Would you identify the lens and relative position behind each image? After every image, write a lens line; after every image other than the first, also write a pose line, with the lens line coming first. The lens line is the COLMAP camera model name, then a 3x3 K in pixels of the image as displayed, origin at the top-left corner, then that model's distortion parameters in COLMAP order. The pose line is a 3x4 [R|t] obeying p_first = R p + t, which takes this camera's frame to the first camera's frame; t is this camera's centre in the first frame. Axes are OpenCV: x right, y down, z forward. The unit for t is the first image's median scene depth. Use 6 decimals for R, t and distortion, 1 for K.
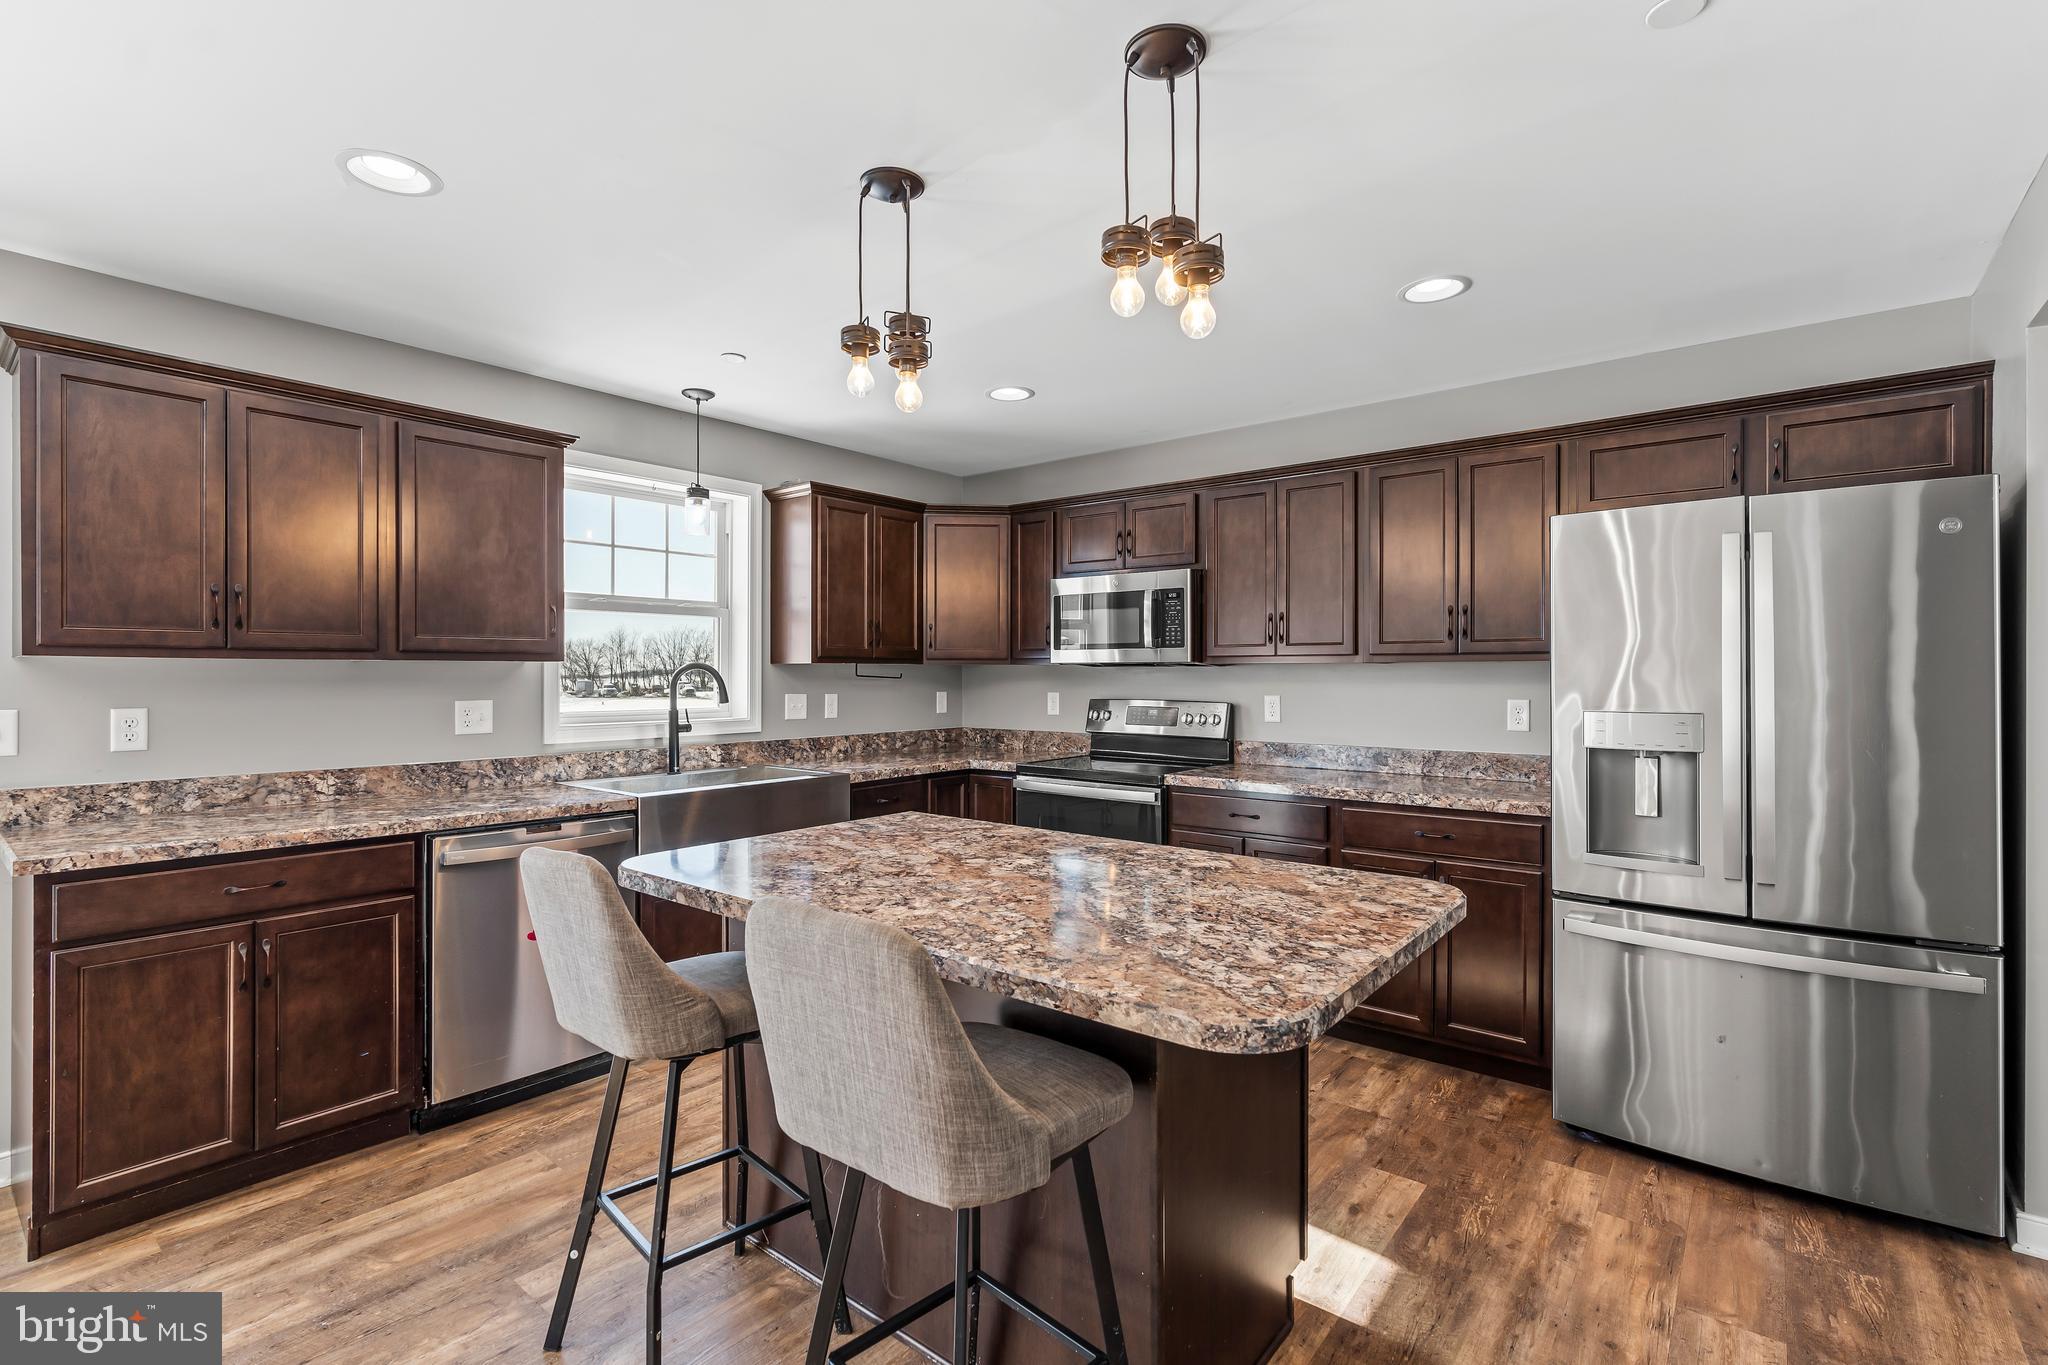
lens RADIAL K [[930.1, 0, 1017.1], [0, 930.1, 672.9], [0, 0, 1]] dist [-0.003154, 0.000893]
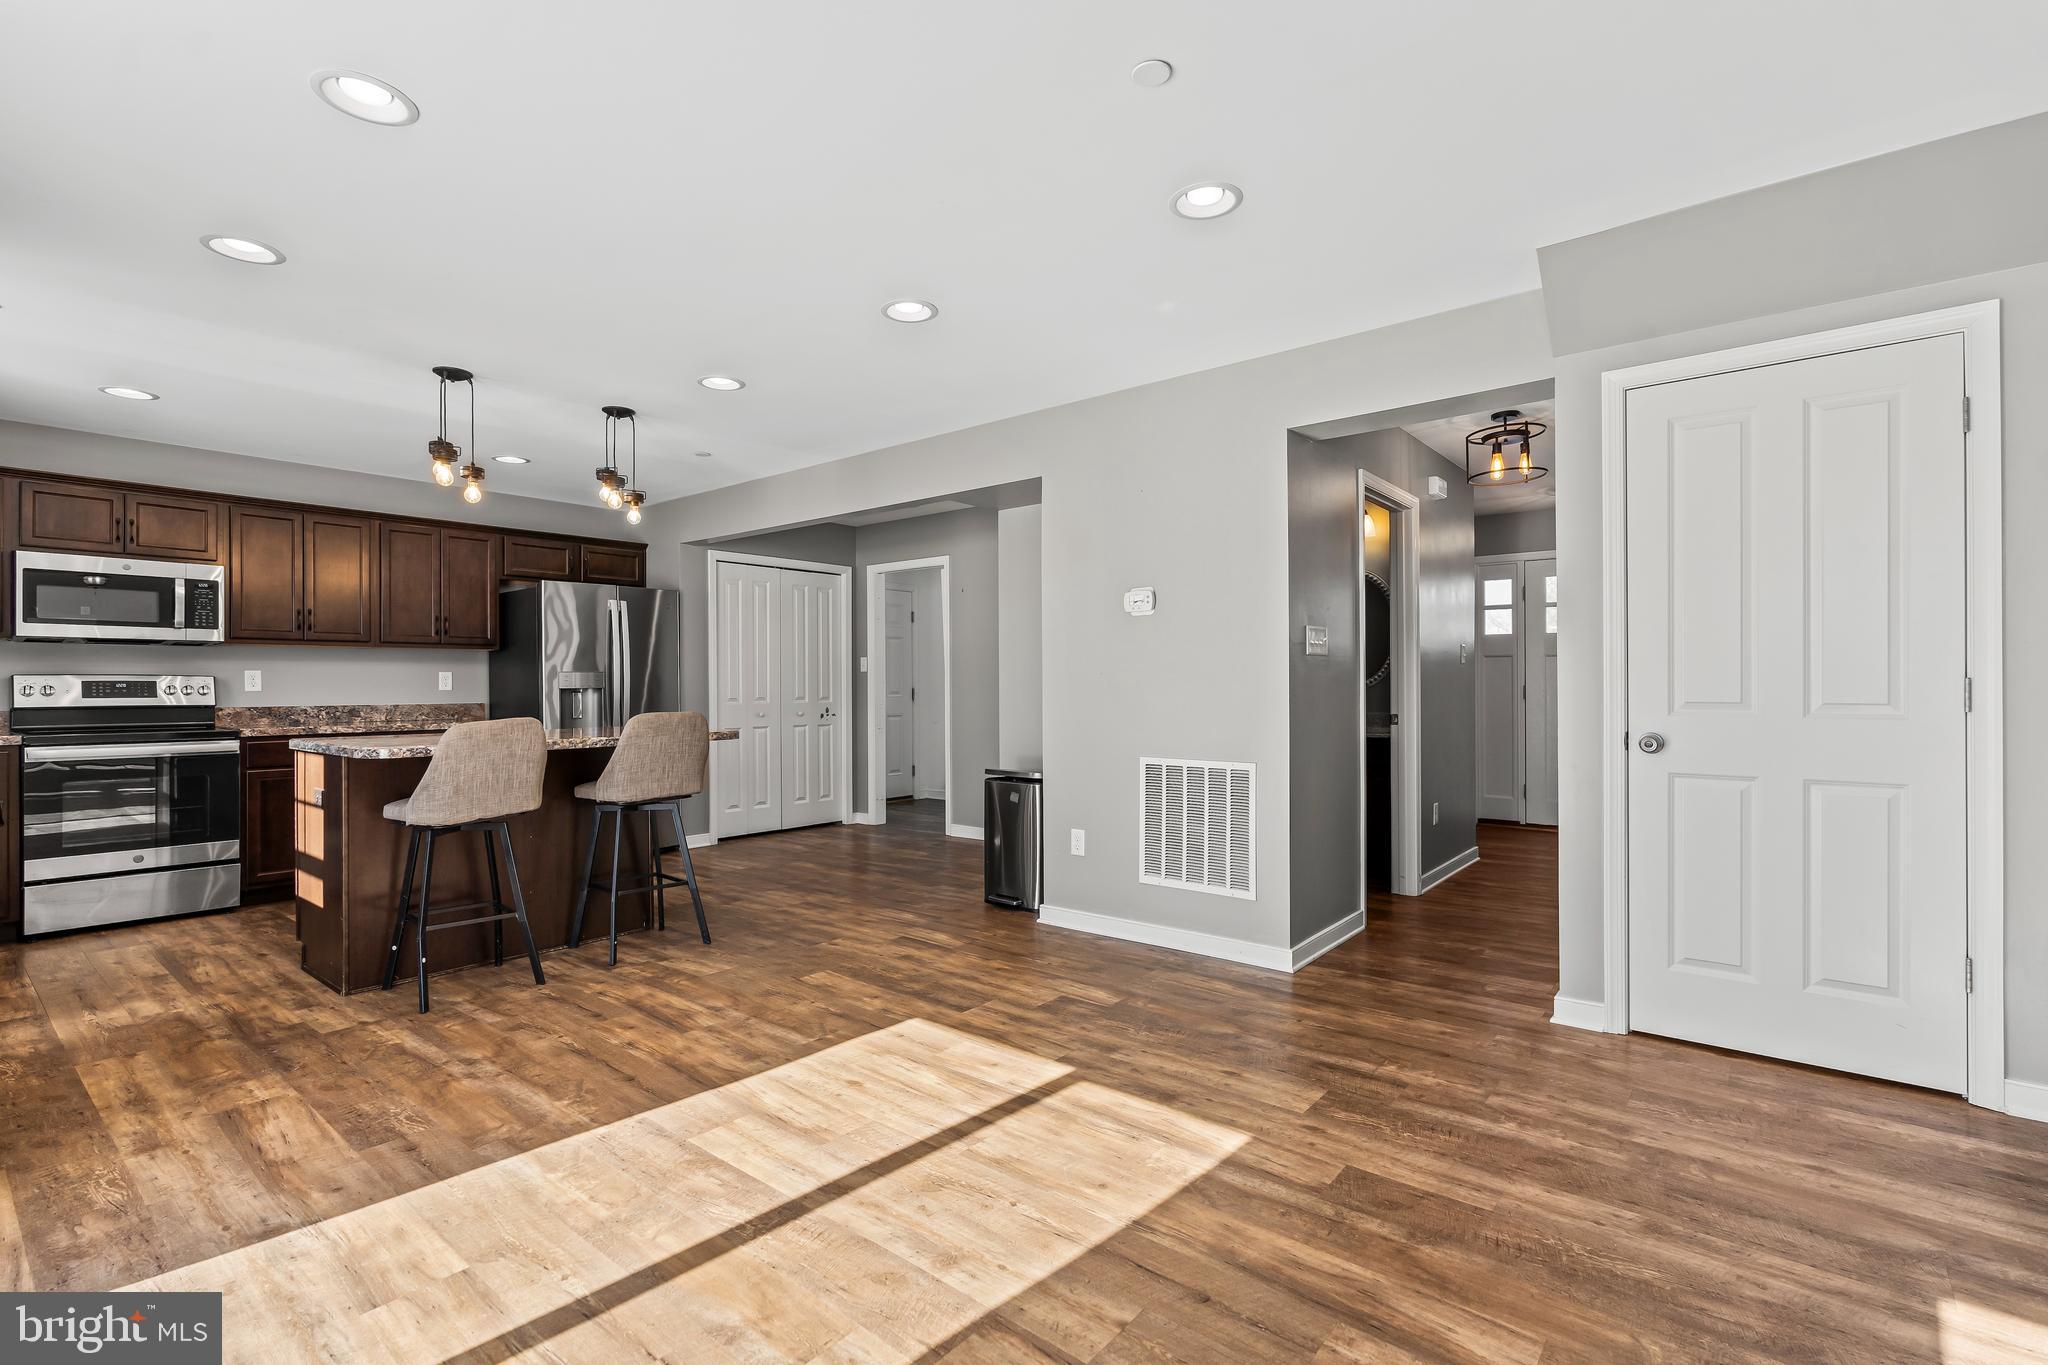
lens RADIAL K [[932.5, 0, 1024.6], [0, 932.5, 687.6], [0, 0, 1]] dist [-0.007692, 0.003790]
pose [[-0.000328, -0.001017, 0.999999, -1.150133], [0.004039, 0.999991, 0.001019, 0.058041], [-0.999992, 0.004040, -0.000324, -0.071270]]
